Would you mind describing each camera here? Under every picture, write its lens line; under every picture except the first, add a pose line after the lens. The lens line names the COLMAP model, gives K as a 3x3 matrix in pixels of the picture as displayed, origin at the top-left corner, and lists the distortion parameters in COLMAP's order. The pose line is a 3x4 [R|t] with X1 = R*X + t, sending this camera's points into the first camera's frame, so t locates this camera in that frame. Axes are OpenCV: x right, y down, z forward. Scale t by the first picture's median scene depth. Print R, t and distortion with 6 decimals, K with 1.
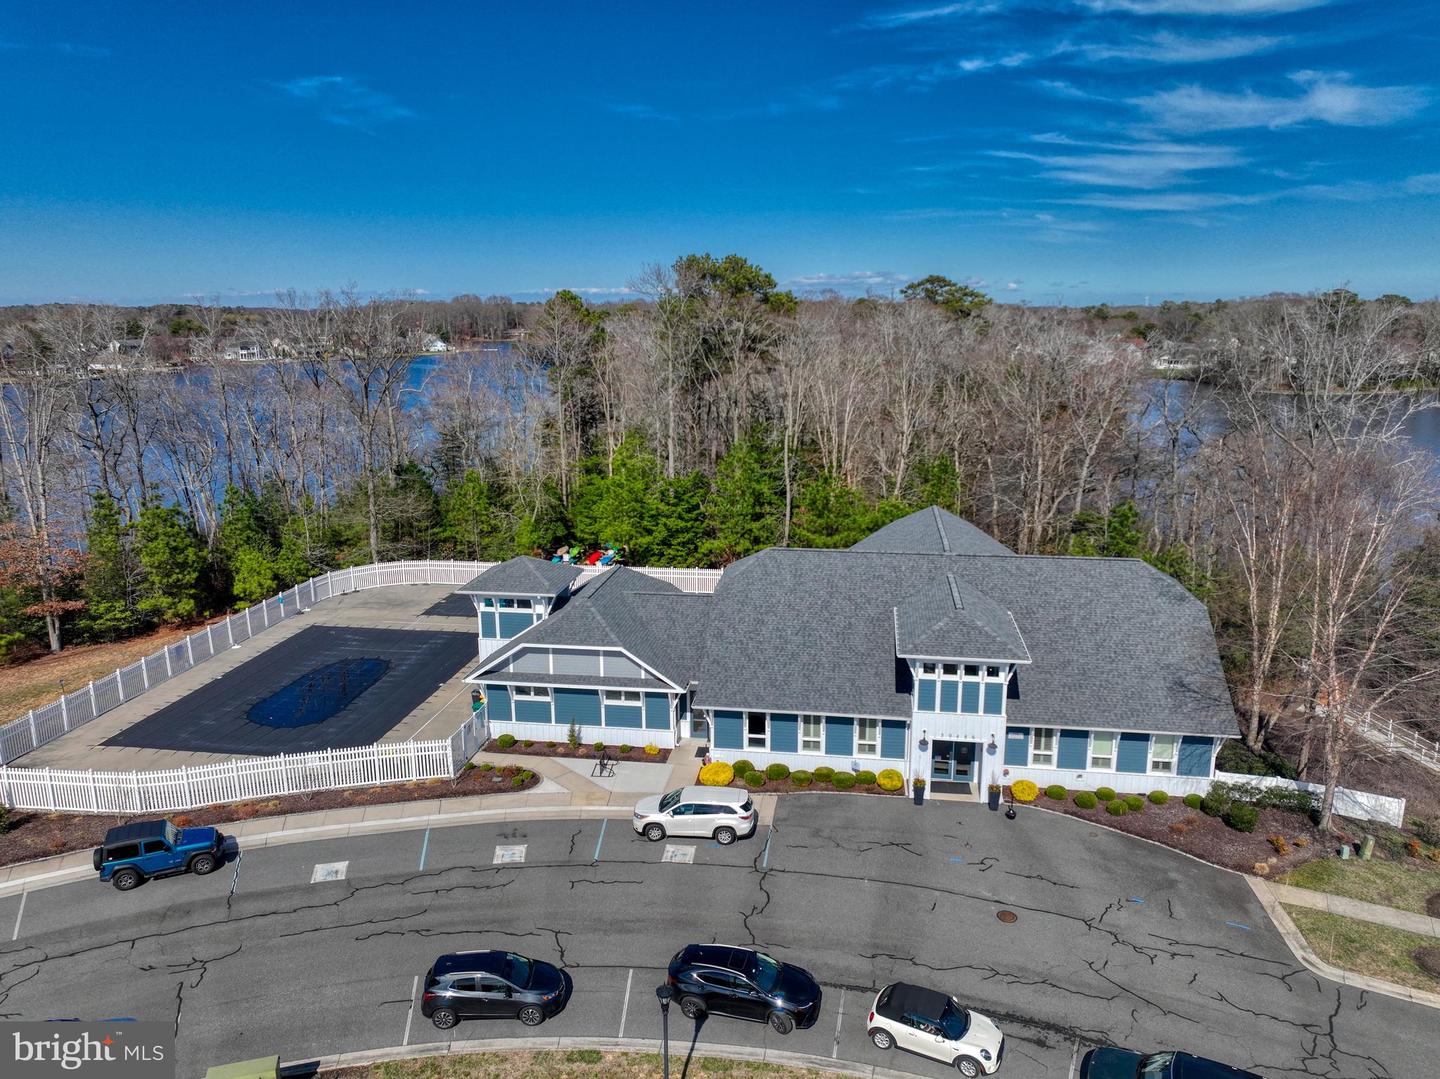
lens RADIAL K [[1011.4, 0, 723.1], [0, 1011.4, 537.7], [0, 0, 1]] dist [0.000670, 0.013338]
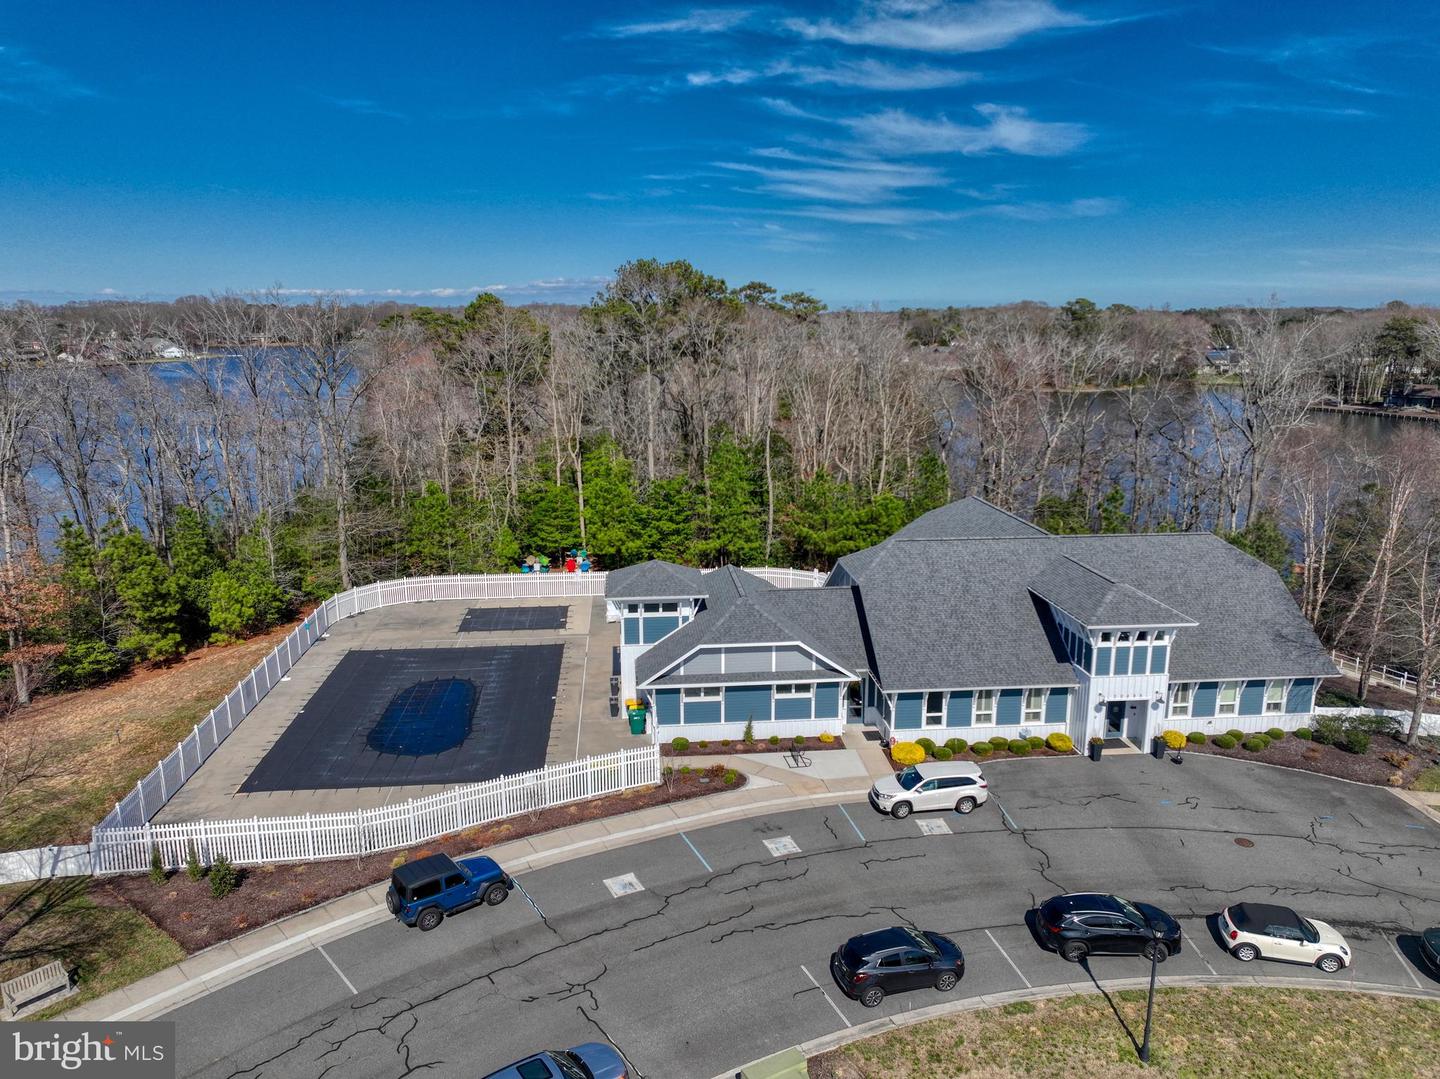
lens RADIAL K [[1016.0, 0, 722.9], [0, 1016.0, 520.2], [0, 0, 1]] dist [-0.005027, 0.020624]
pose [[0.969215, -0.044467, 0.242168, -0.450295], [0.049663, 0.998647, -0.015391, -0.003024], [-0.241156, 0.026944, 0.970112, 0.009309]]
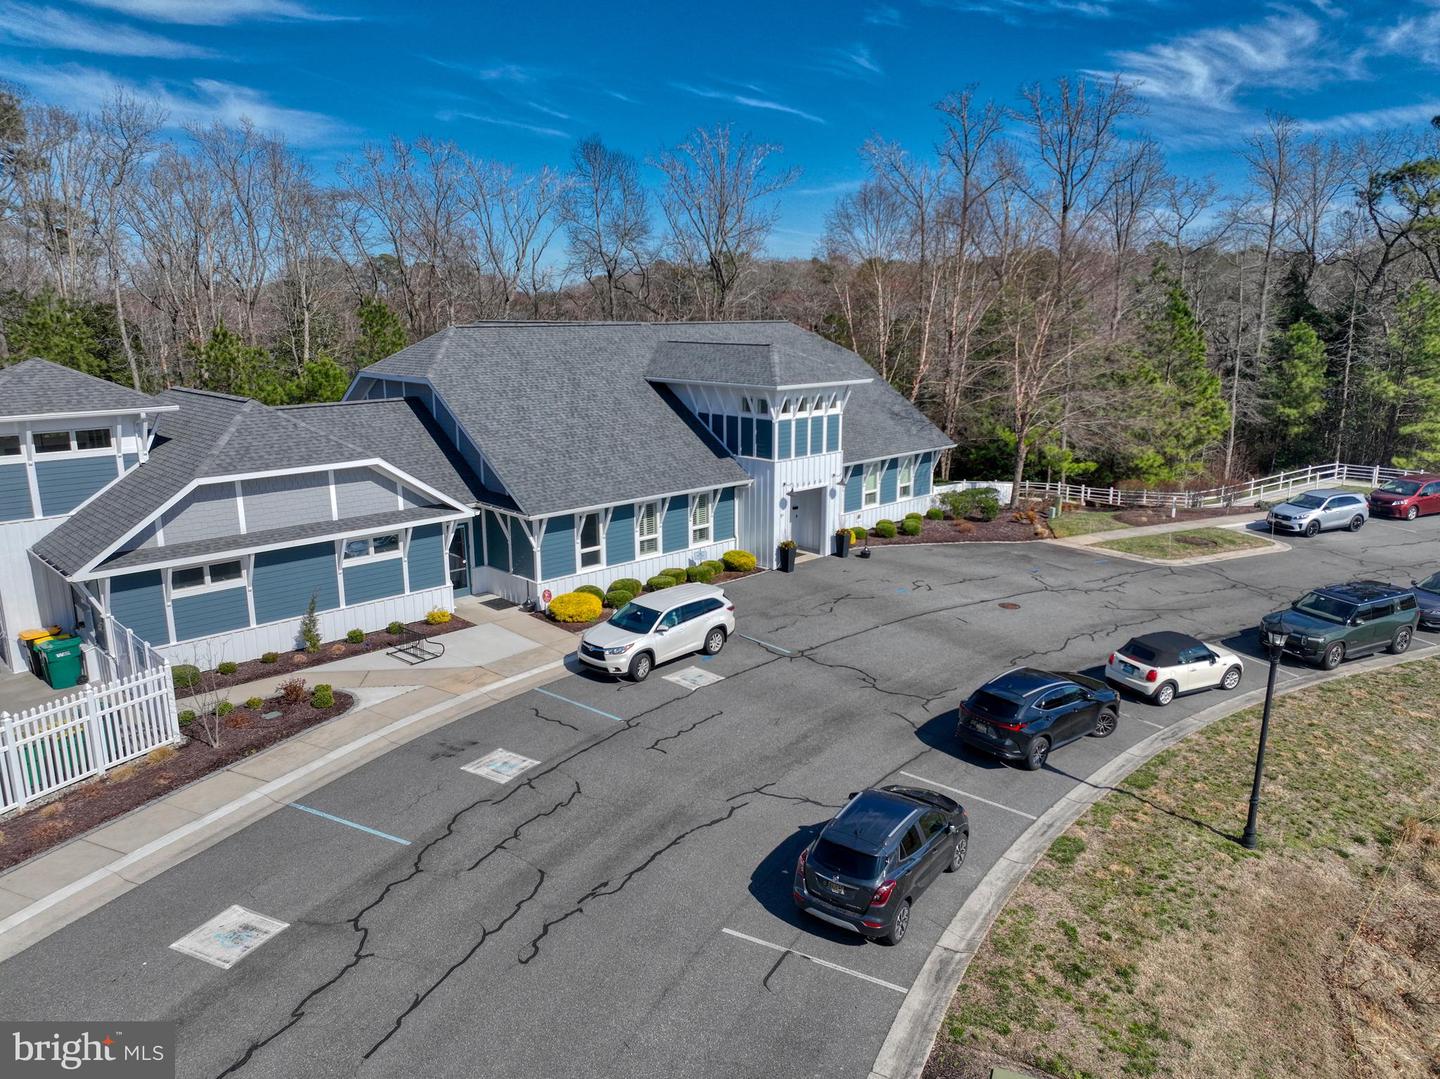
lens RADIAL K [[1011.4, 0, 723.1], [0, 1011.4, 537.7], [0, 0, 1]] dist [0.000670, 0.013338]
pose [[0.601205, -0.175710, 0.779537, -0.487765], [0.174157, 0.980887, 0.086780, 0.147764], [-0.779886, 0.083589, 0.620315, 0.498384]]
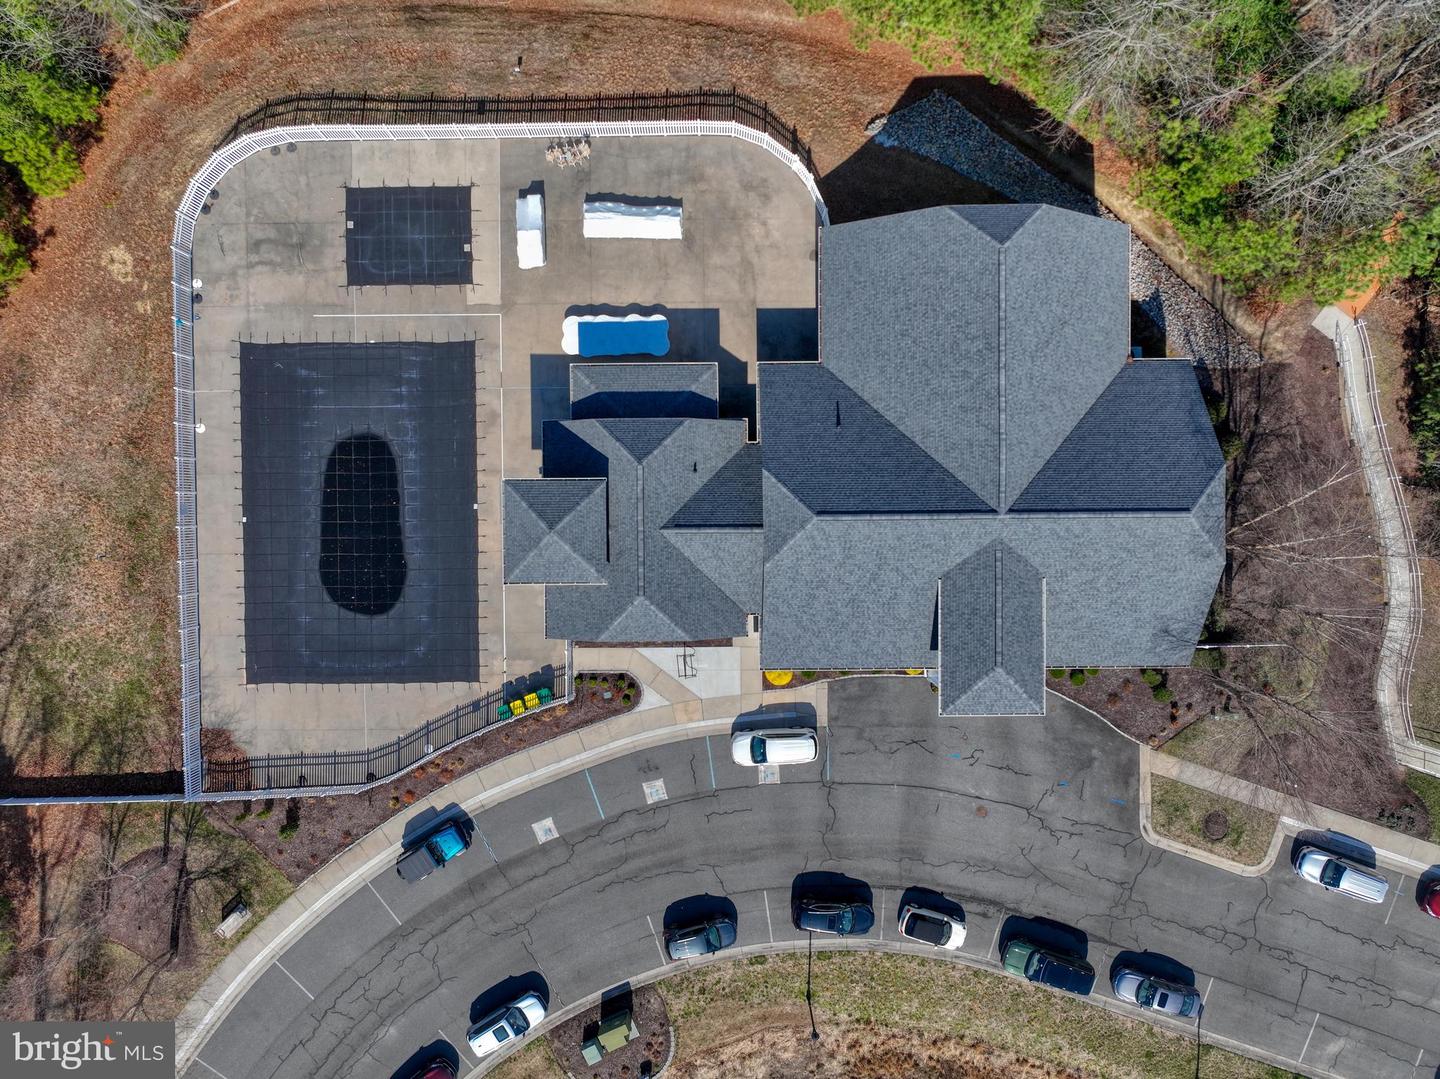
lens RADIAL K [[1011.4, 0, 723.1], [0, 1011.4, 537.7], [0, 0, 1]] dist [0.000670, 0.013338]
pose [[0.988048, -0.154142, 0.000652, -0.051589], [0.029744, 0.194803, 0.980391, -1.068895], [-0.151247, -0.968655, 0.197059, 0.943710]]
